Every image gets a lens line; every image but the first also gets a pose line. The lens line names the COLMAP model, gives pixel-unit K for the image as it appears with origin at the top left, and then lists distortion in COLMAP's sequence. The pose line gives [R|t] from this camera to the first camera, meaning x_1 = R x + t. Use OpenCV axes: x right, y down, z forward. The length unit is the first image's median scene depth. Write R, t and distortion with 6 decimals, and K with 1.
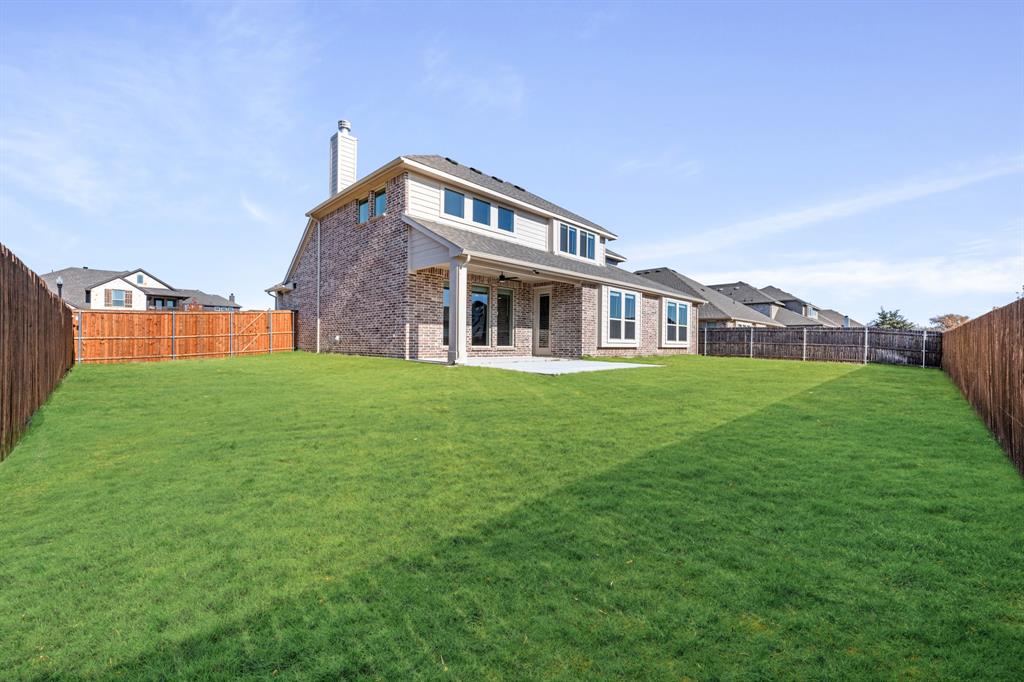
lens RADIAL K [[399.6, 0, 514.1], [0, 399.6, 331.9], [0, 0, 1]] dist [0.001148, 0.000001]
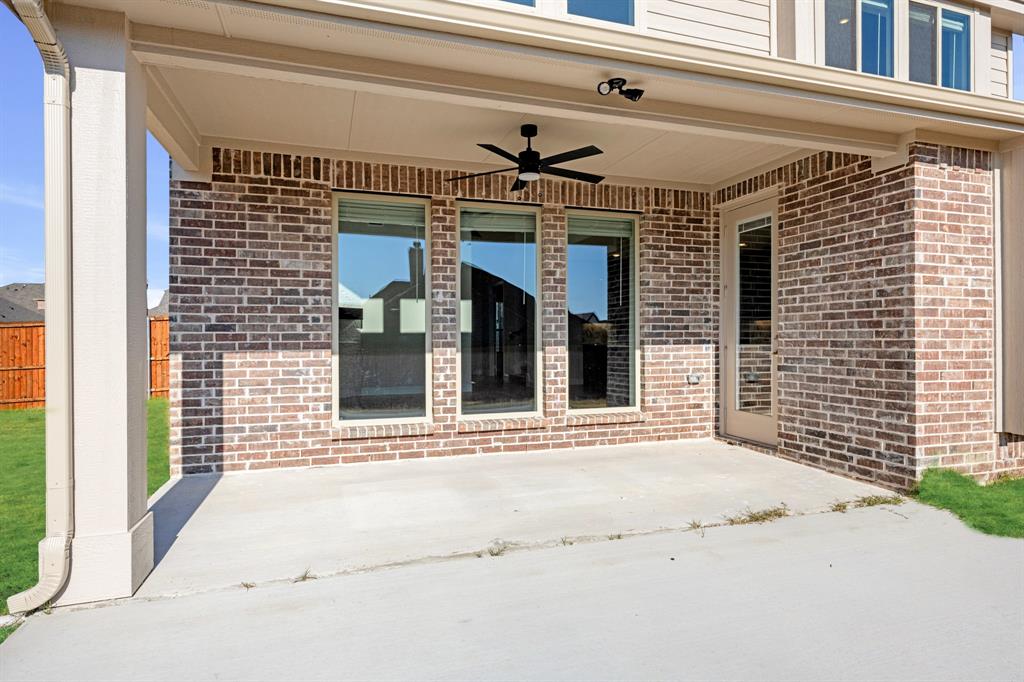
lens RADIAL K [[568.0, 0, 508.6], [0, 568.0, 337.7], [0, 0, 1]] dist [0.000080, -0.001800]
pose [[0.890872, -0.015297, -0.453998, 0.104613], [0.027008, 0.999448, 0.019321, -0.026540], [0.453452, -0.029474, 0.890793, 0.577139]]
